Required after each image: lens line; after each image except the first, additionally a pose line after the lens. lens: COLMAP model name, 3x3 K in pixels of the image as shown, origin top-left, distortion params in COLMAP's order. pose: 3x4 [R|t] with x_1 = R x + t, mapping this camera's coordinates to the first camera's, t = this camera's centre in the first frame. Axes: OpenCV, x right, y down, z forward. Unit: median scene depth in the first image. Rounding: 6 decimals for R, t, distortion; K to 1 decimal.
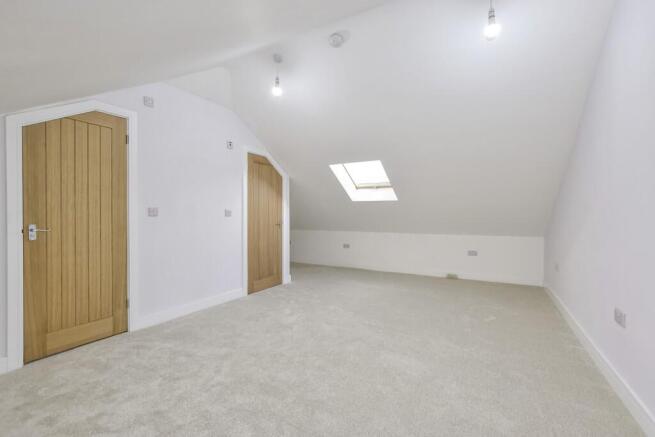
lens RADIAL K [[288.4, 0, 327.5], [0, 288.4, 218.5], [0, 0, 1]] dist [-0.004675, 0.000377]
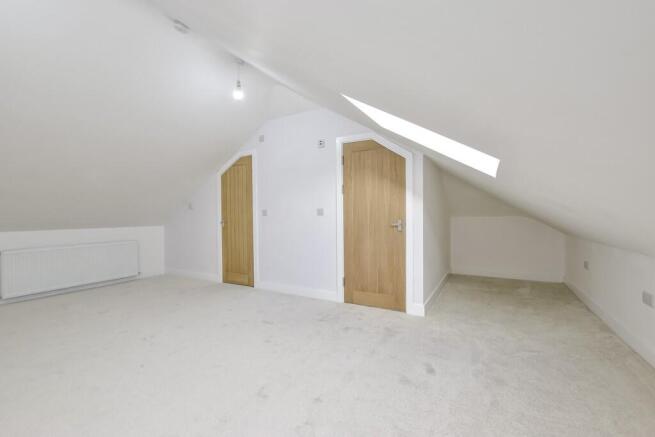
lens RADIAL K [[288.4, 0, 327.5], [0, 288.4, 218.5], [0, 0, 1]] dist [-0.004675, 0.000377]
pose [[0.009840, 0.022581, -0.999697, 0.625080], [0.006288, 0.999724, 0.022643, -0.018449], [0.999932, -0.006508, 0.009696, 0.950868]]
